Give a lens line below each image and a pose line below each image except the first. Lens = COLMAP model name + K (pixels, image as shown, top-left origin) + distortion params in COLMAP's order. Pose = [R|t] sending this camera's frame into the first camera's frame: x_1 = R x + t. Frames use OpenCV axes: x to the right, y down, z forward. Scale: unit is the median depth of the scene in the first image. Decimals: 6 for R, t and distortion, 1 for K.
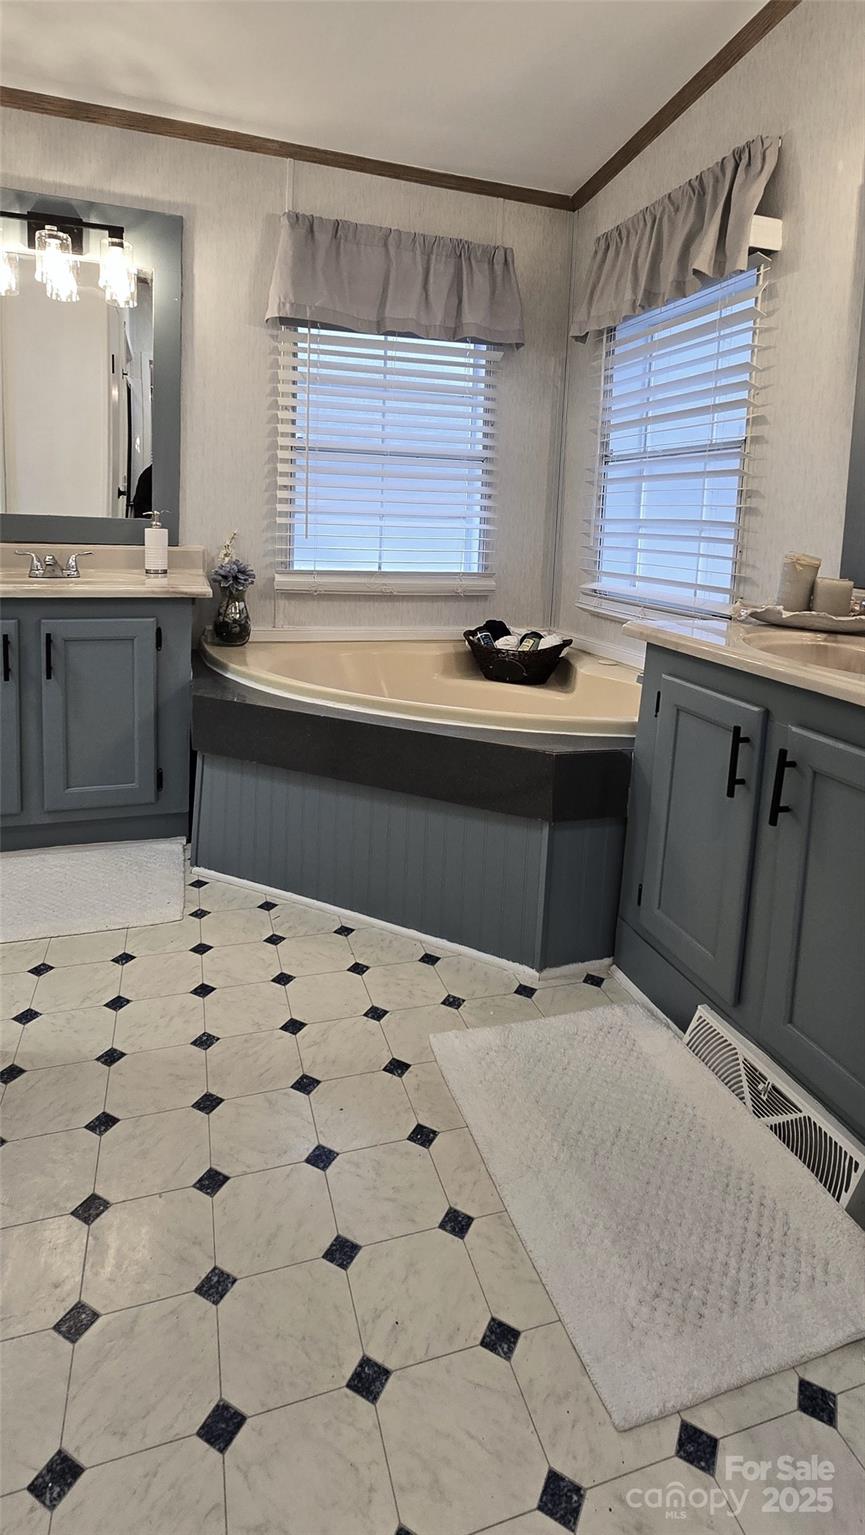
lens RADIAL K [[782.6, 0, 435.4], [0, 782.6, 589.4], [0, 0, 1]] dist [-0.002023, 0.000154]
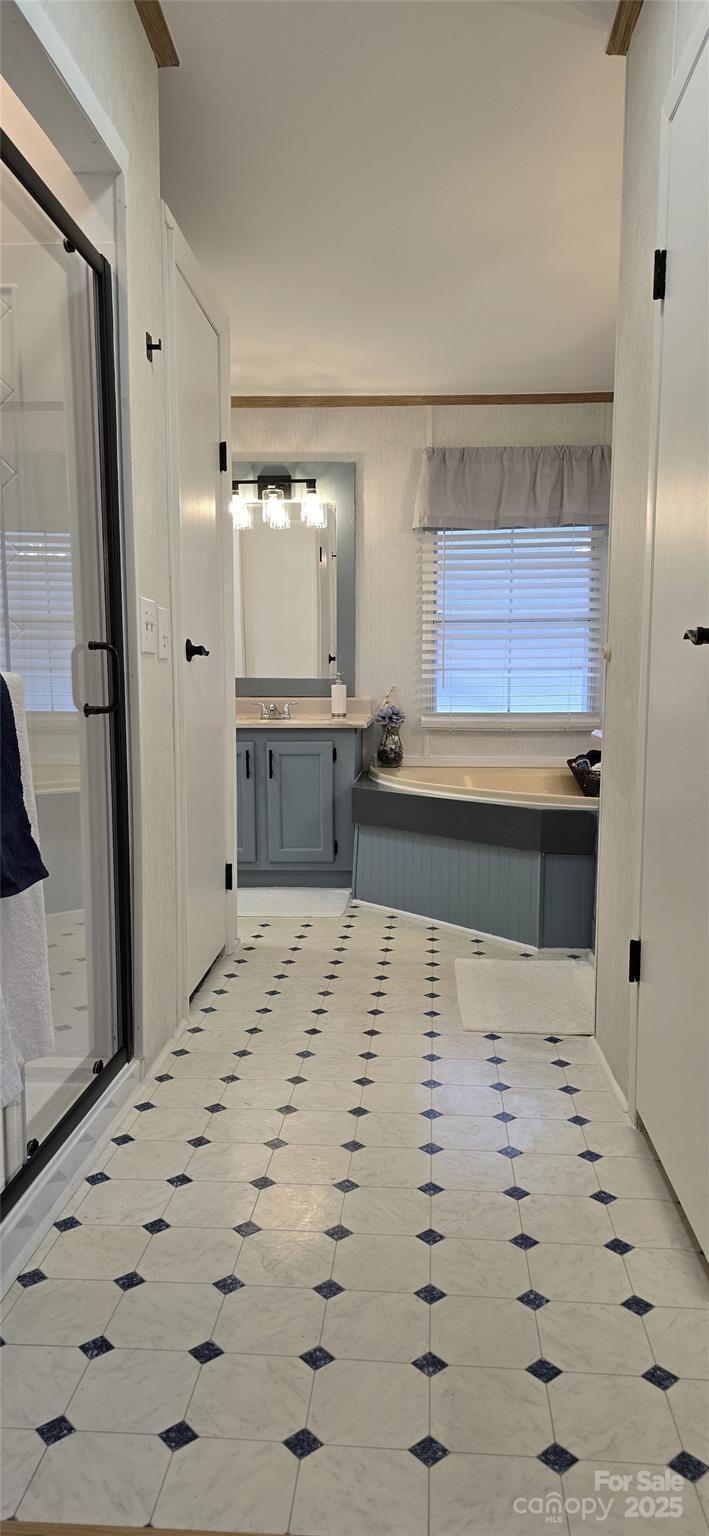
lens RADIAL K [[1029.0, 0, 353.3], [0, 1029.0, 789.8], [0, 0, 1]] dist [0.169193, -0.185356]
pose [[0.922707, 0.007115, -0.385436, 0.399769], [-0.000419, 0.999848, 0.017454, 0.082298], [0.385501, -0.015943, 0.922570, -0.742713]]
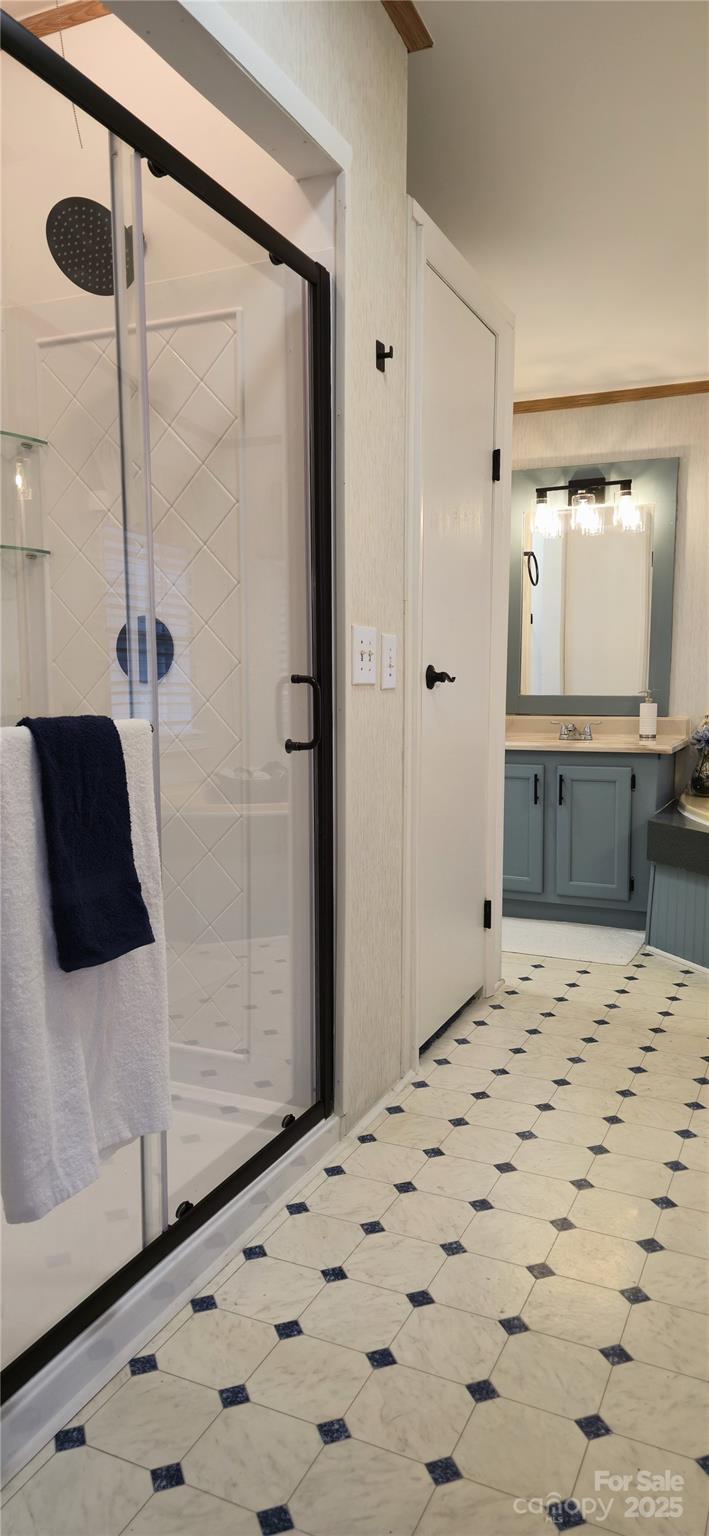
lens RADIAL K [[1002.6, 0, 354.5], [0, 1002.6, 796.2], [0, 0, 1]] dist [0.095303, -0.087239]
pose [[0.725461, 0.044217, -0.686842, 0.449043], [-0.033115, 0.999021, 0.029338, 0.043461], [0.687467, 0.001461, 0.726215, -0.557828]]
